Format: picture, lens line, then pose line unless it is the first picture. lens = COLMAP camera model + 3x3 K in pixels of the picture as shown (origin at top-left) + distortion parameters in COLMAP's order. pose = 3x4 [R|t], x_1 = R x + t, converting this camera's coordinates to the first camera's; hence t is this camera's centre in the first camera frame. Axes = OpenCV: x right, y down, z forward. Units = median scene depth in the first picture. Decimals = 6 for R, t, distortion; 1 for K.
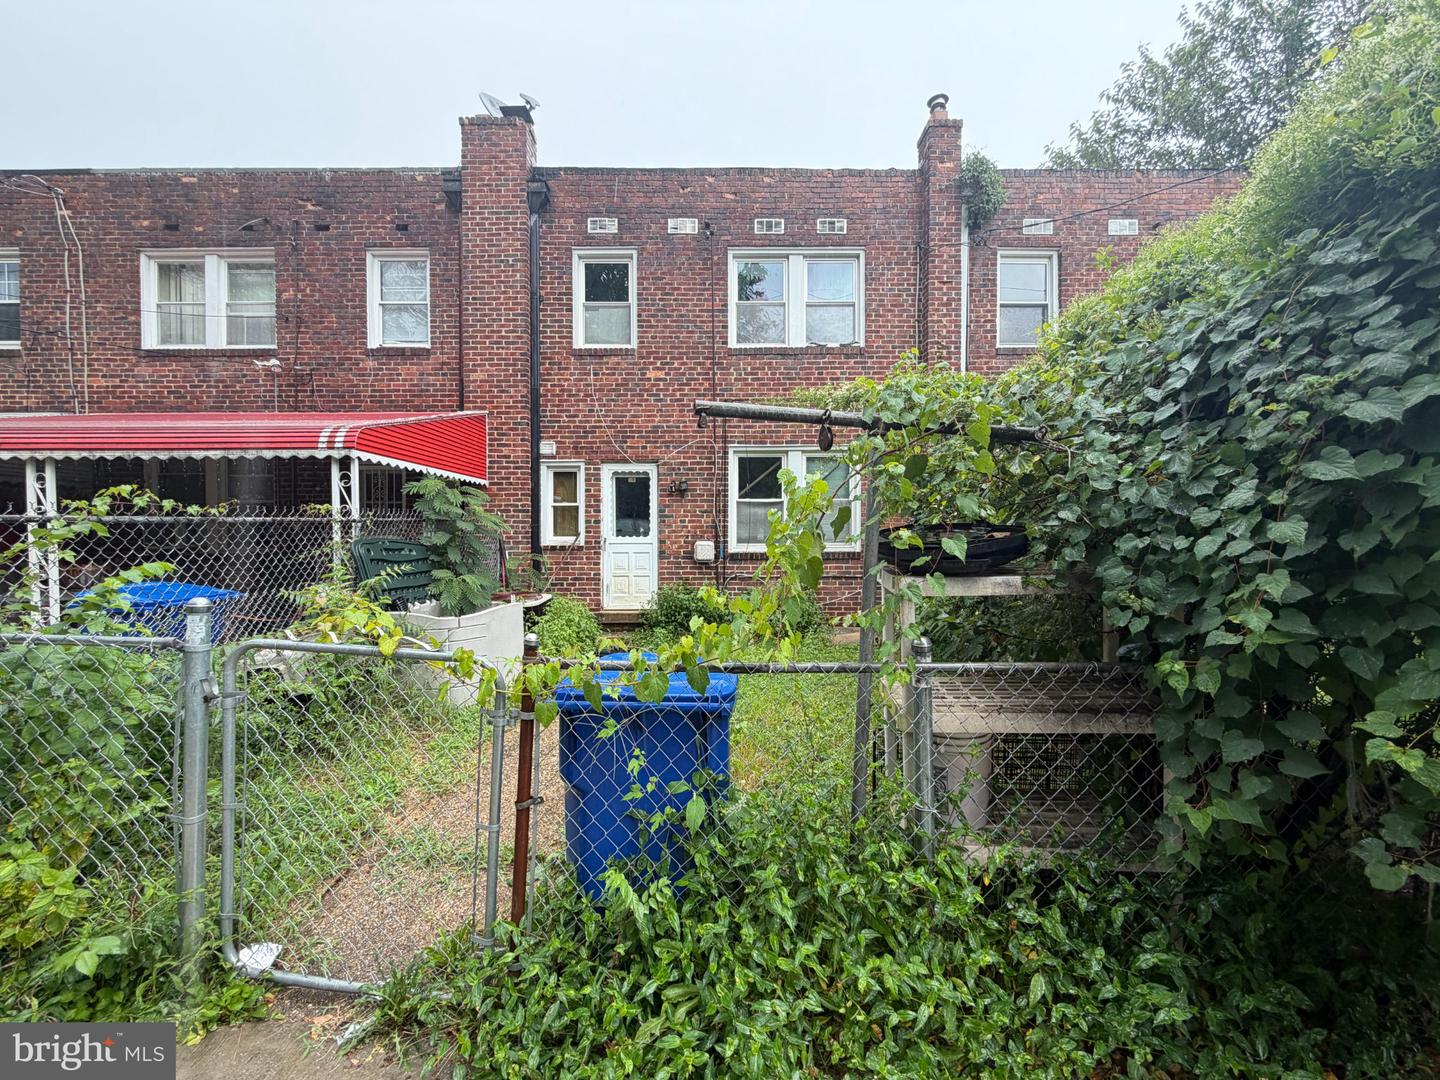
lens RADIAL K [[582.1, 0, 720.1], [0, 582.1, 539.7], [0, 0, 1]] dist [0.000318, 0.000140]
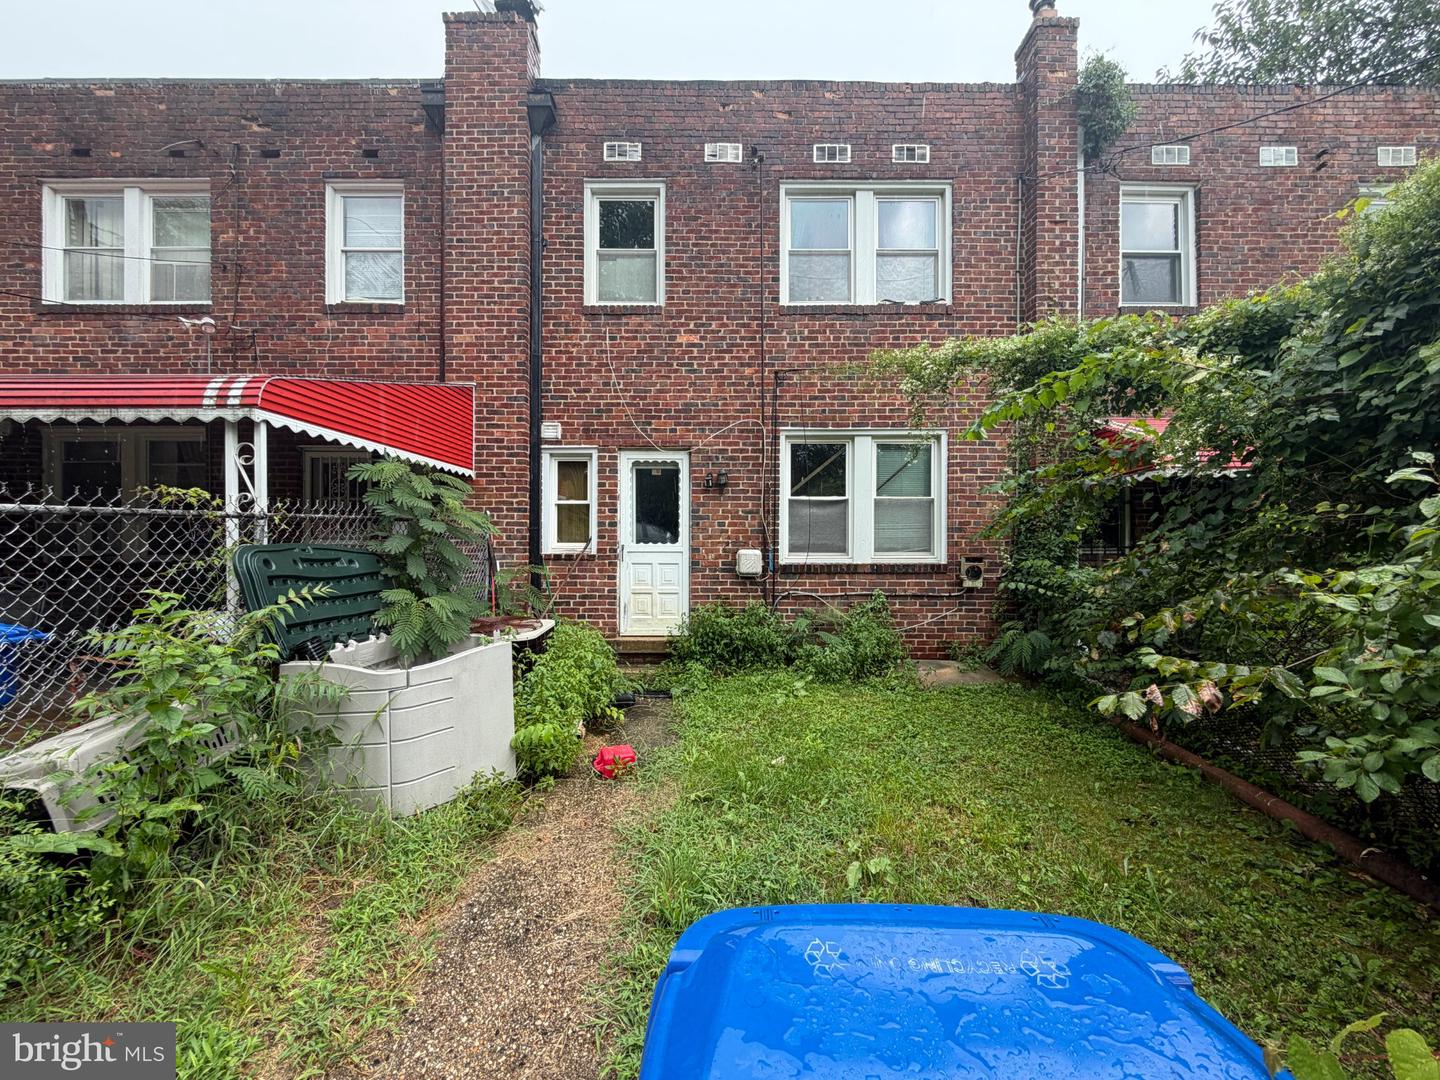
lens RADIAL K [[582.1, 0, 721.9], [0, 582.1, 541.4], [0, 0, 1]] dist [0.000318, 0.000140]
pose [[0.999987, 0.004969, -0.001411, -0.062183], [-0.004983, 0.999933, -0.010417, -0.000141], [0.001359, 0.010424, 0.999945, 0.210838]]
